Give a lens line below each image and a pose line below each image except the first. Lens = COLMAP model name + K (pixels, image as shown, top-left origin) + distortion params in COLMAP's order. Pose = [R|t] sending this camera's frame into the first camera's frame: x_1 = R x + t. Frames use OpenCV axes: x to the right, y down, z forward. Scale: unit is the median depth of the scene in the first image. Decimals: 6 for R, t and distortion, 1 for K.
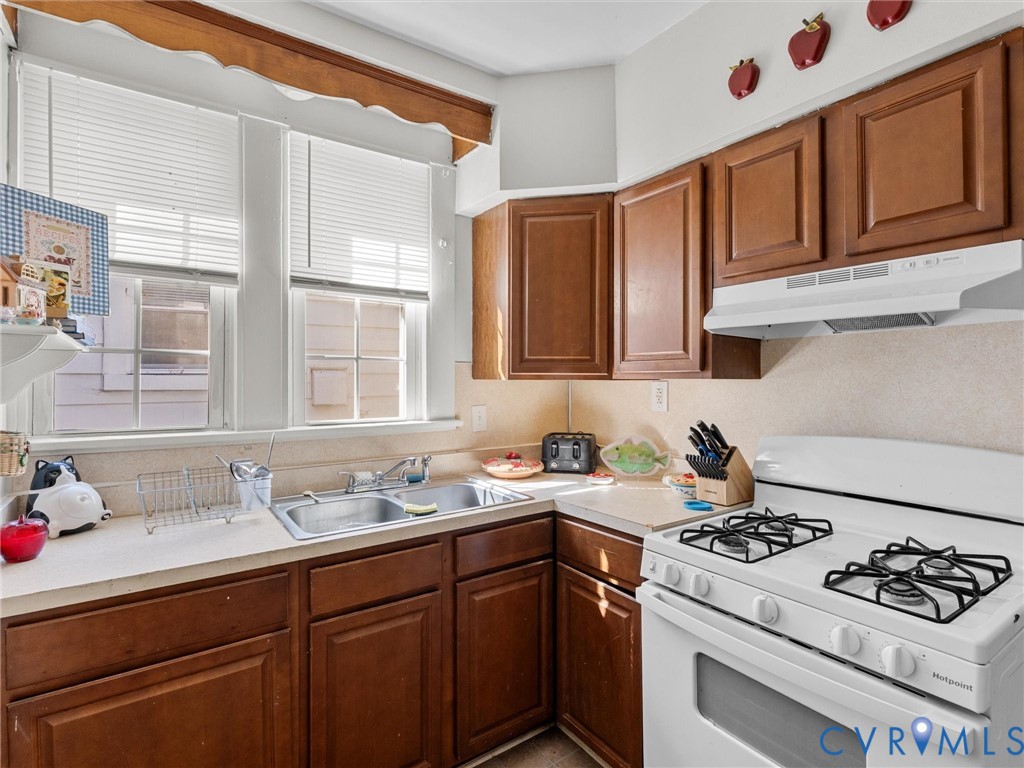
lens RADIAL K [[520.7, 0, 511.0], [0, 520.7, 378.7], [0, 0, 1]] dist [-0.000392, -0.000806]
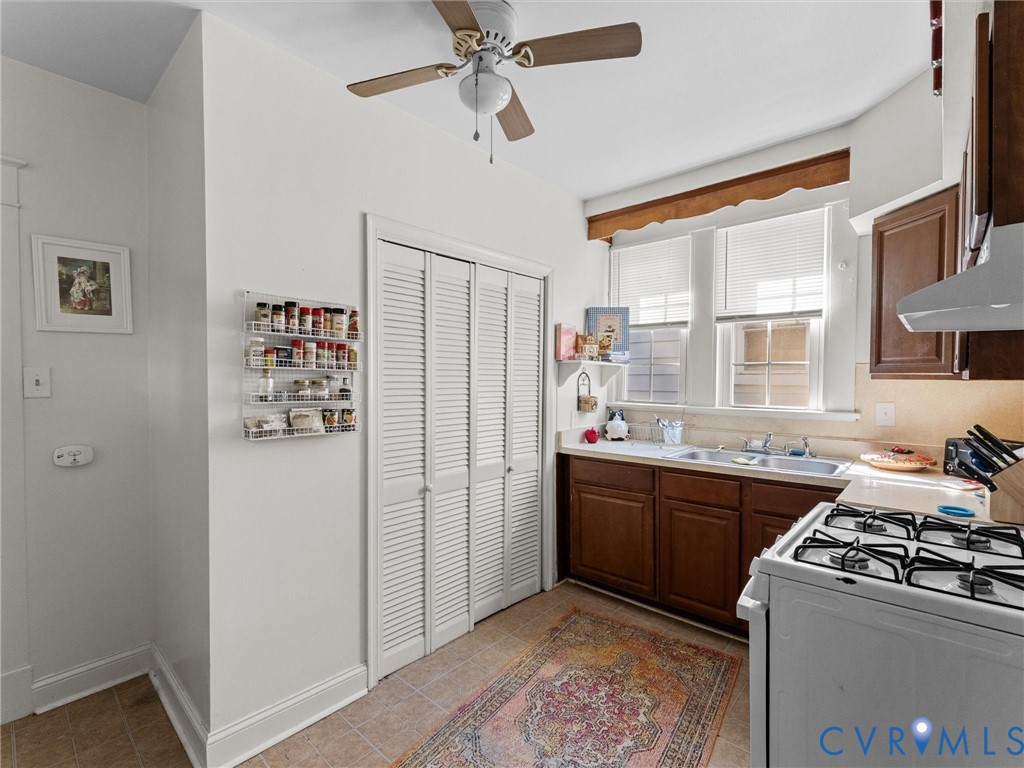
lens RADIAL K [[468.8, 0, 508.8], [0, 468.8, 390.1], [0, 0, 1]] dist [0.002667, -0.001980]
pose [[0.230126, 0.028355, -0.972748, 1.015197], [-0.000505, 0.999579, 0.029018, -0.004271], [0.973161, -0.006186, 0.230043, -0.003714]]
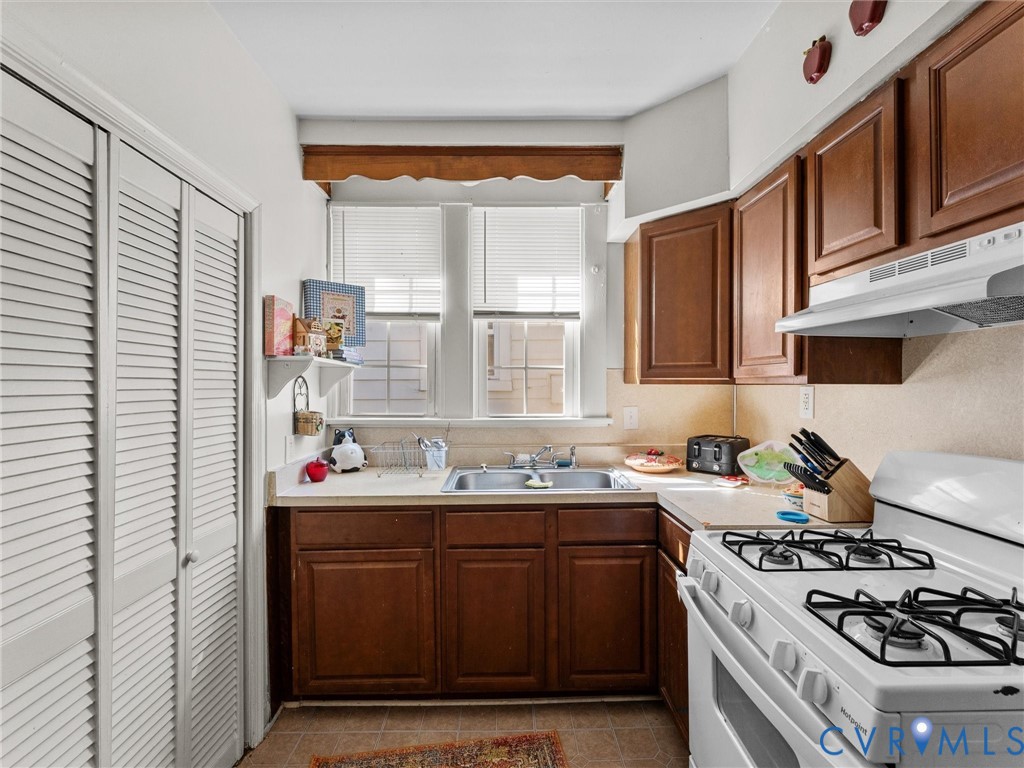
lens RADIAL K [[468.8, 0, 508.0], [0, 468.8, 386.3], [0, 0, 1]] dist [0.002667, -0.001980]
pose [[0.829426, 0.004061, -0.558602, 0.409749], [0.001138, 0.999959, 0.008960, -0.003647], [0.558615, -0.008067, 0.829388, -0.004536]]
